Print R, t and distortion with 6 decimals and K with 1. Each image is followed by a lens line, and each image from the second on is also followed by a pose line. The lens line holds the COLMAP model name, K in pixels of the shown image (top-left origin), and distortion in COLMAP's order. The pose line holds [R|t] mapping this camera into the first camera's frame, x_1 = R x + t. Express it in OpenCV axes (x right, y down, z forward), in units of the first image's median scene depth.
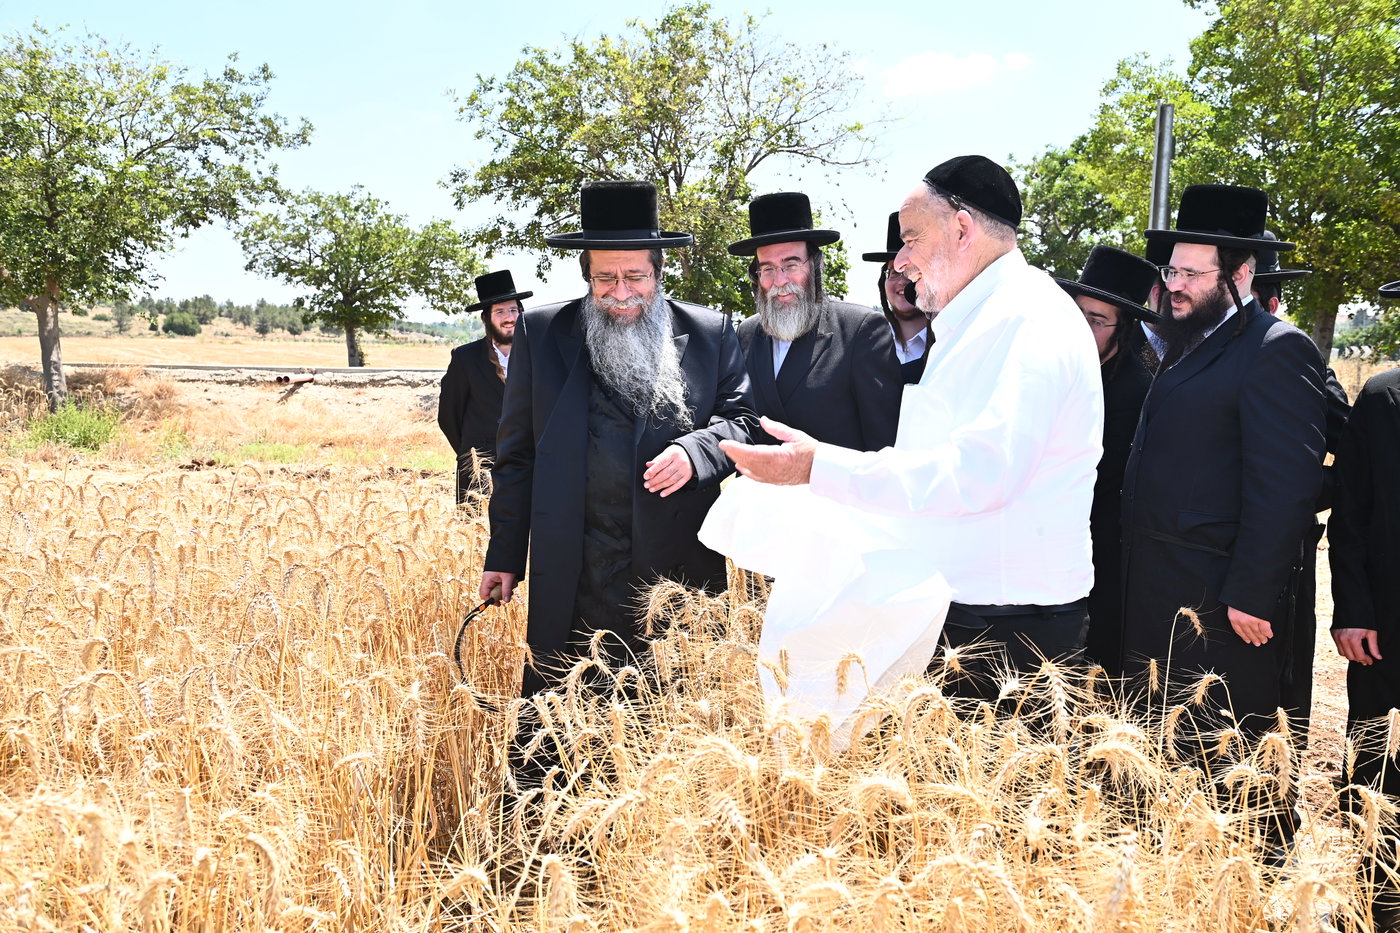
lens RADIAL K [[1172.0, 0, 700.8], [0, 1172.0, 470.8], [0, 0, 1]] dist [-0.001459, -0.019971]
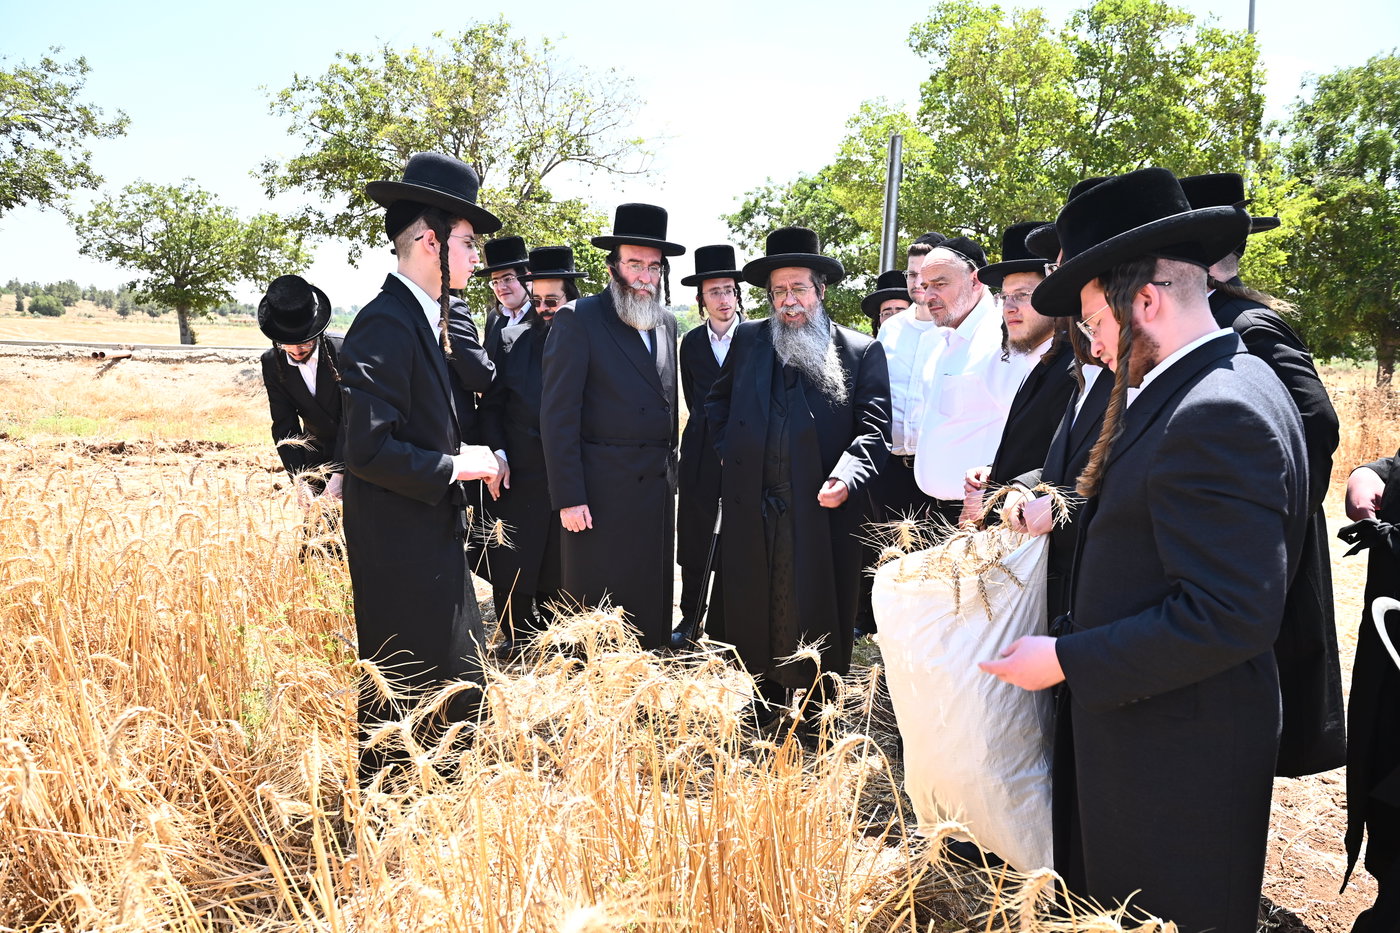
lens RADIAL K [[962.1, 0, 701.4], [0, 962.1, 465.6], [0, 0, 1]] dist [-0.044055, -0.010730]
pose [[0.982500, -0.001793, 0.186254, 0.018391], [-0.003397, 0.999615, 0.027540, -0.003794], [-0.186231, -0.027691, 0.982116, 0.064476]]
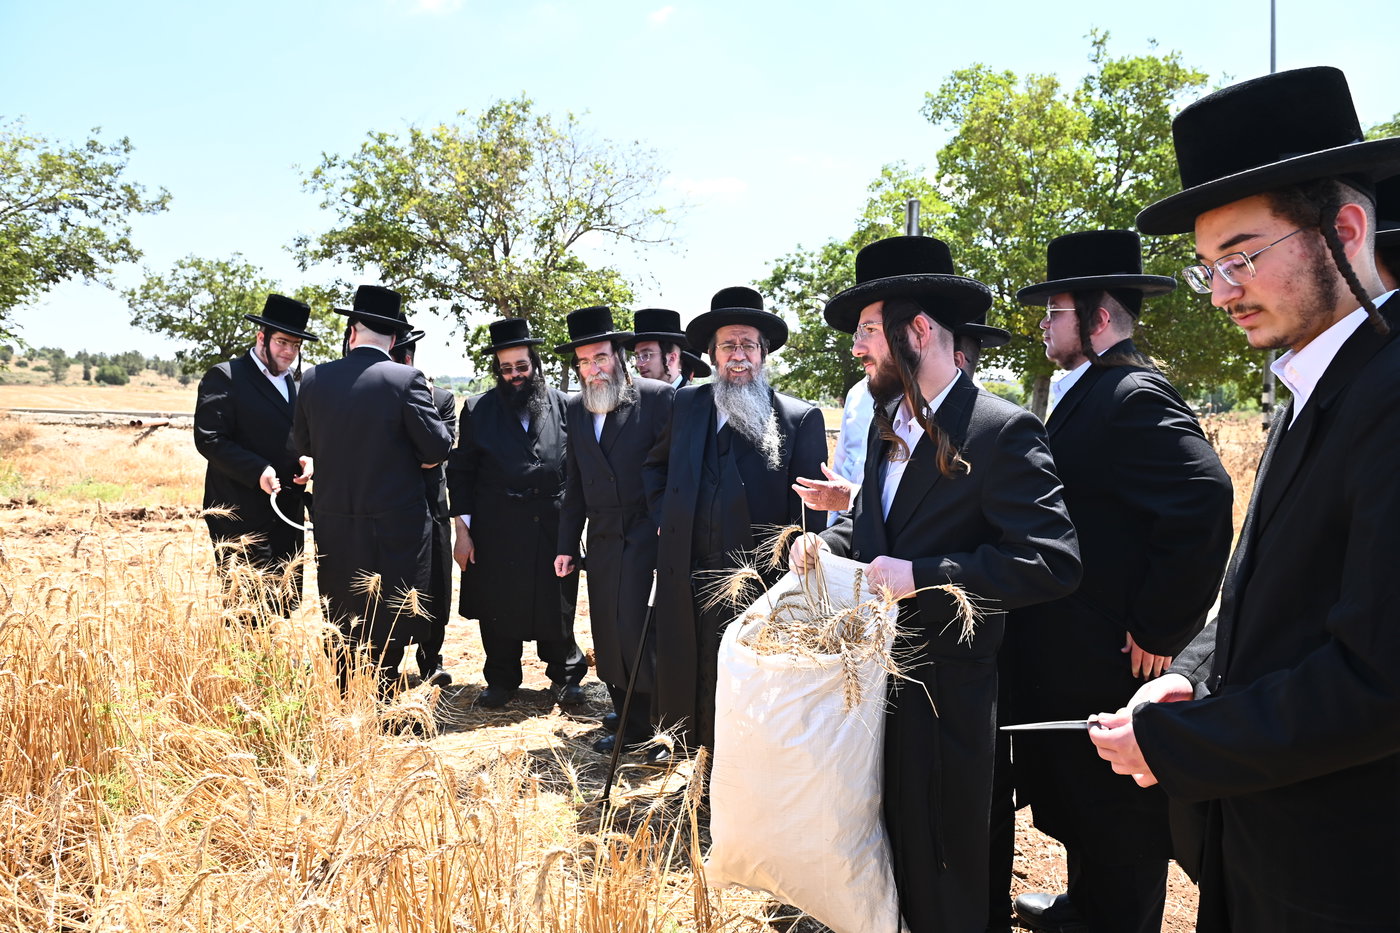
lens RADIAL K [[962.1, 0, 701.4], [0, 962.1, 465.6], [0, 0, 1]] dist [-0.044055, -0.010730]
pose [[0.990487, 0.004706, 0.137529, 0.042184], [0.000613, 0.999254, -0.038605, -0.004615], [-0.137608, 0.038322, 0.989745, 0.063465]]
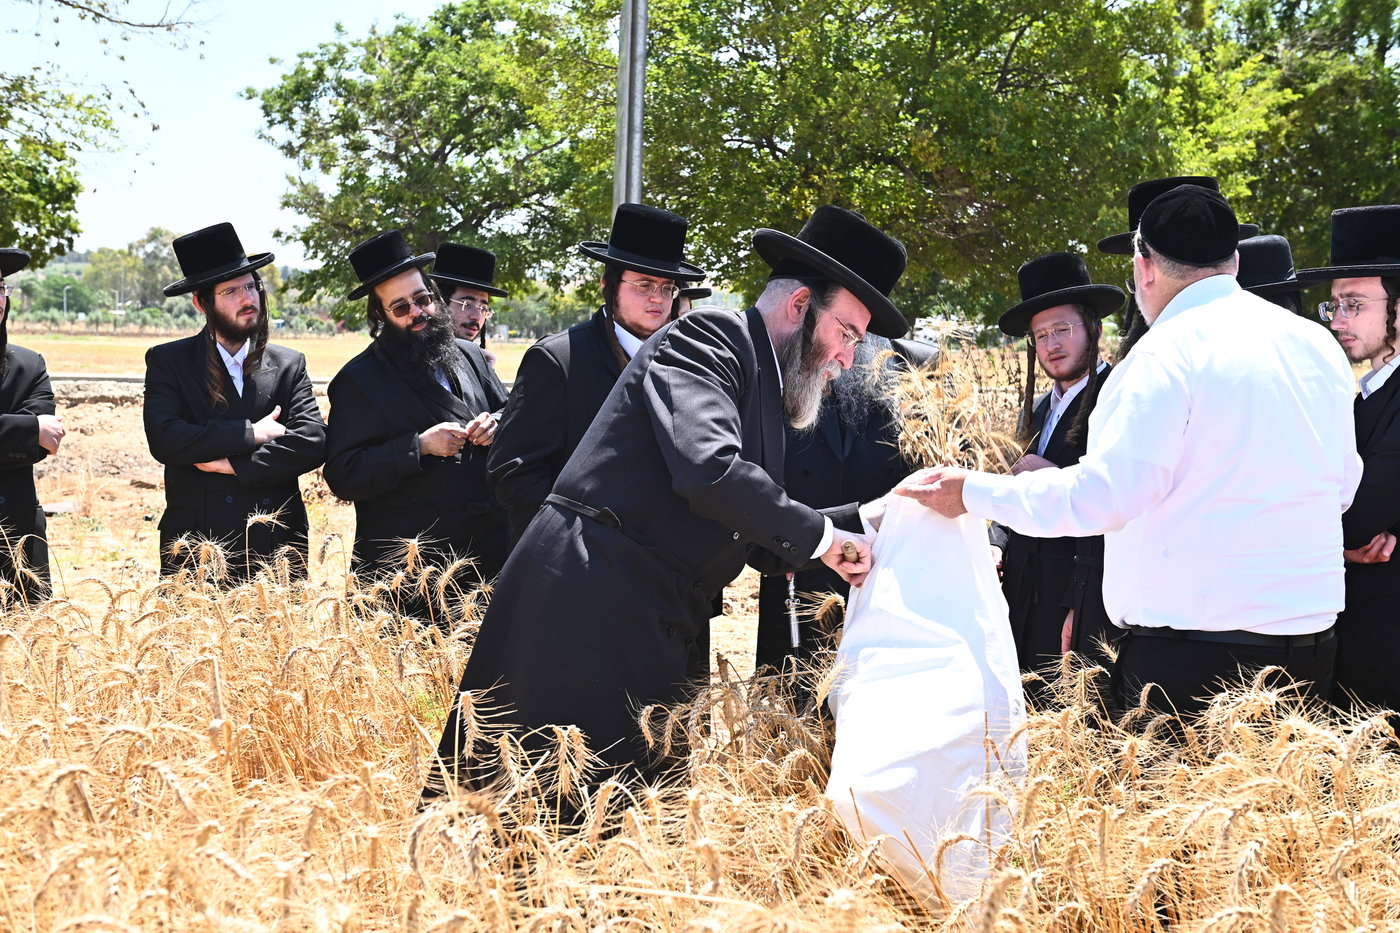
lens RADIAL K [[1947.3, 0, 700.0], [0, 1947.3, 466.5], [0, 0, 1]] dist [0.122713, 0.052653]
pose [[0.883070, -0.026236, 0.468508, -0.103820], [0.041289, 0.998908, -0.021886, -0.000616], [-0.467422, 0.038671, 0.883188, -0.026582]]
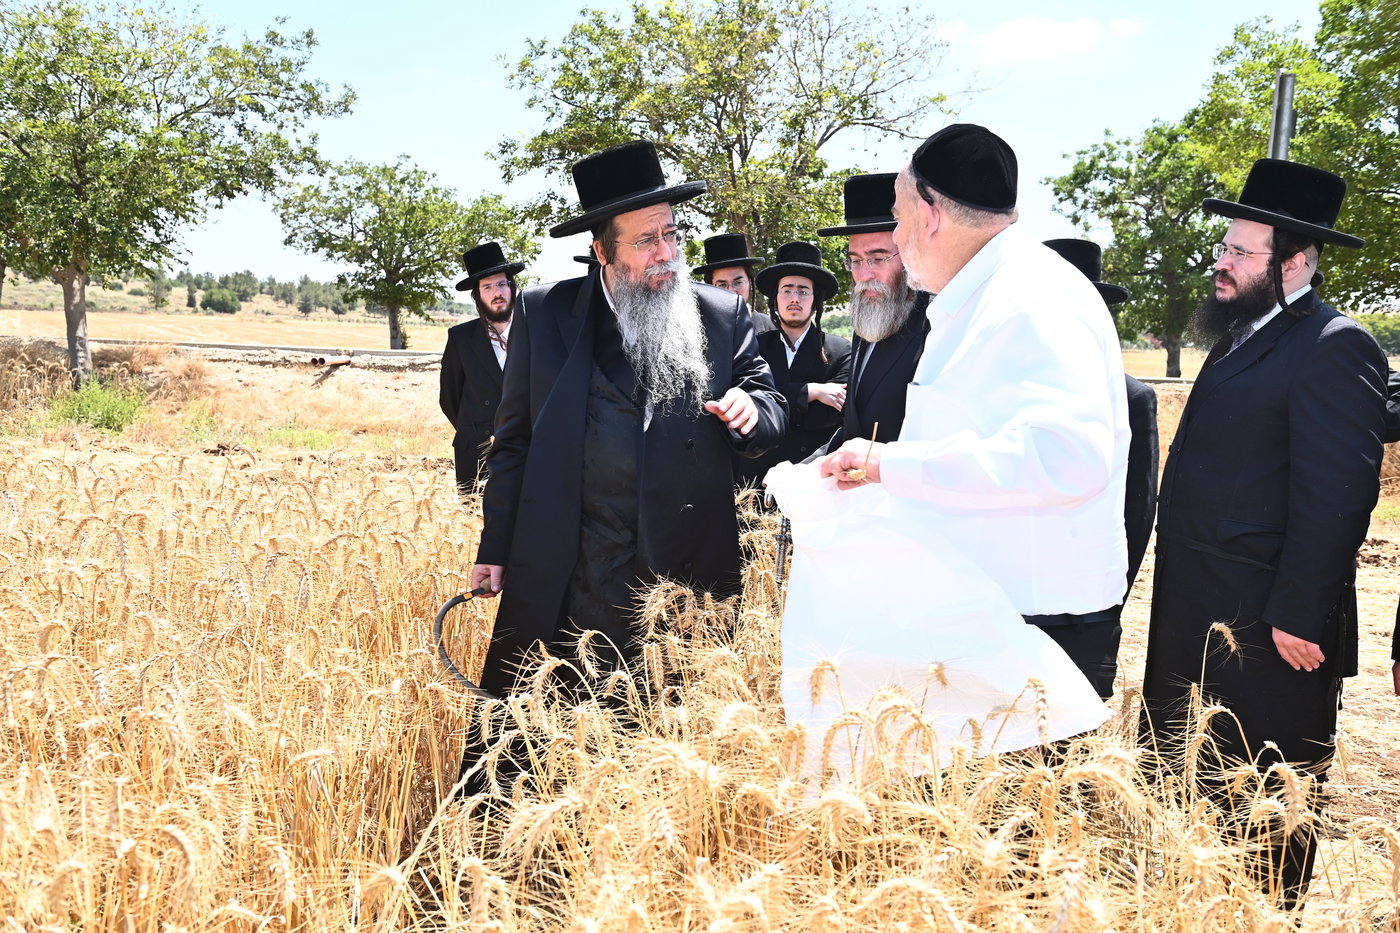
lens RADIAL K [[1268.7, 0, 696.7], [0, 1268.7, 466.1], [0, 0, 1]] dist [0.014417, -0.012067]
pose [[0.998087, 0.024307, -0.056838, 0.006920], [-0.024443, 0.999700, -0.001696, 0.000494], [0.056780, 0.003082, 0.998382, -0.001266]]
